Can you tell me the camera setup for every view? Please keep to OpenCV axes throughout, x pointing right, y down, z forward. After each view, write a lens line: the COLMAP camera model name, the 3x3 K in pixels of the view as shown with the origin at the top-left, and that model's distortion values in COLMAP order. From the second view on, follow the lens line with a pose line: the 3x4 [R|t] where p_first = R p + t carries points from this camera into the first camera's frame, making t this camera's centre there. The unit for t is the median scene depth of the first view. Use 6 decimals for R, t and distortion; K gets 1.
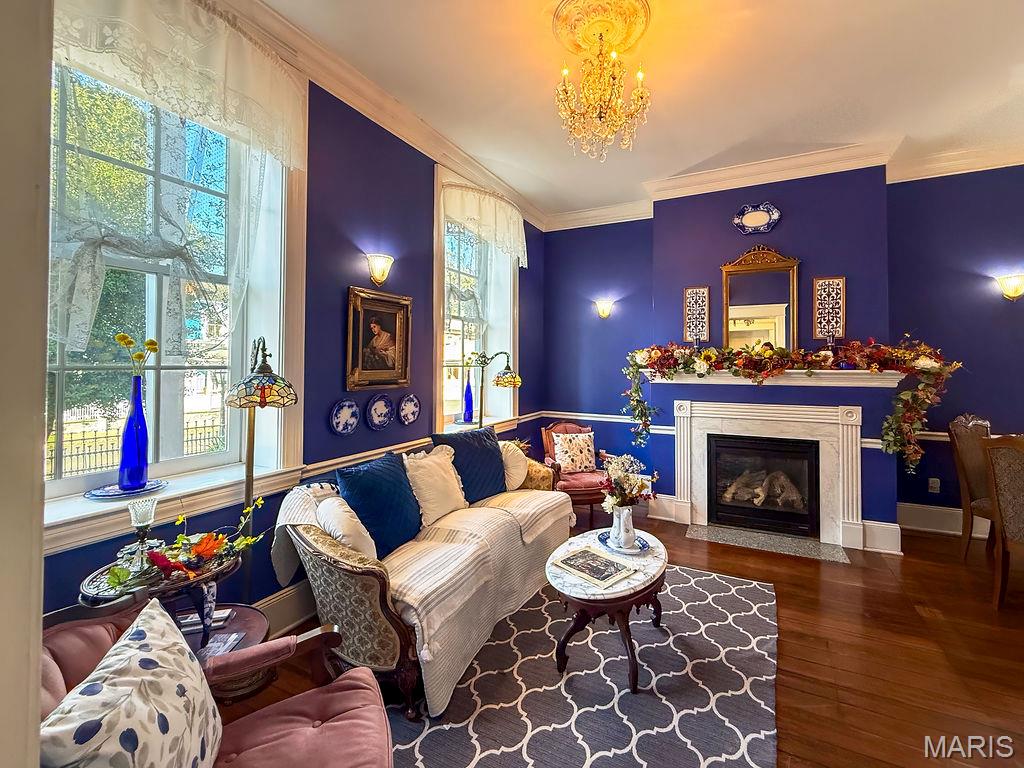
lens RADIAL K [[410.5, 0, 571.5], [0, 410.5, 357.9], [0, 0, 1]] dist [-0.004542, 0.000161]
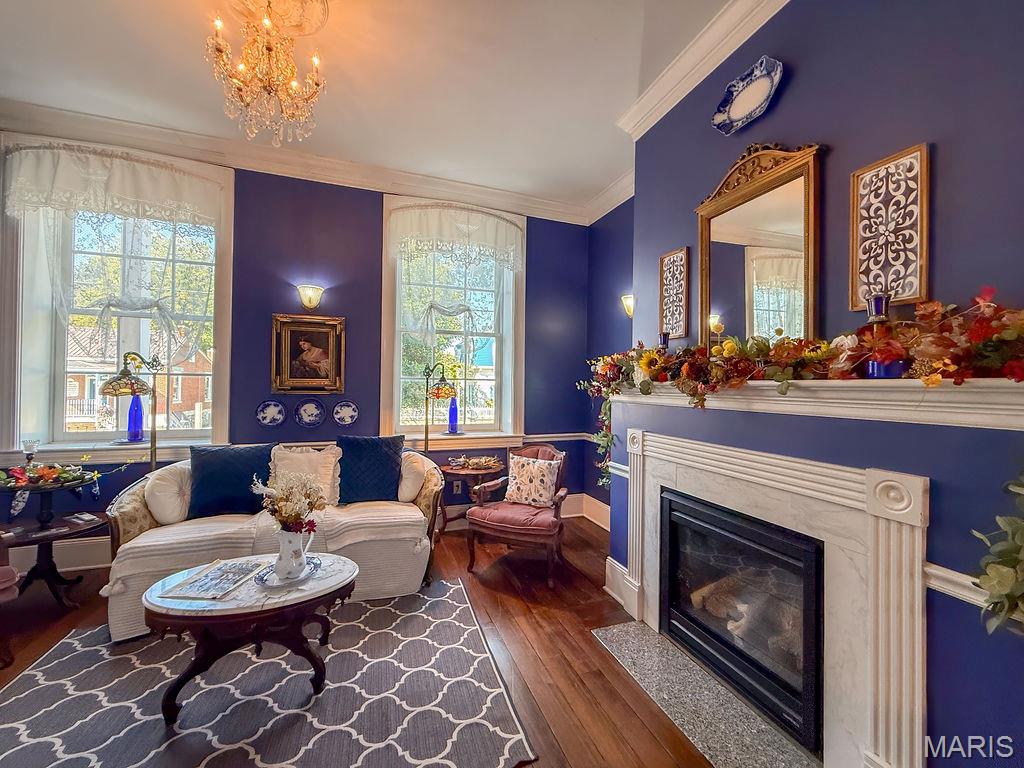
lens RADIAL K [[410.5, 0, 516.0], [0, 410.5, 382.9], [0, 0, 1]] dist [-0.004542, 0.000161]
pose [[0.702887, 0.003075, -0.711295, 0.689998], [0.001752, 0.999980, 0.006054, 0.028905], [0.711300, -0.005501, 0.702867, 0.460112]]
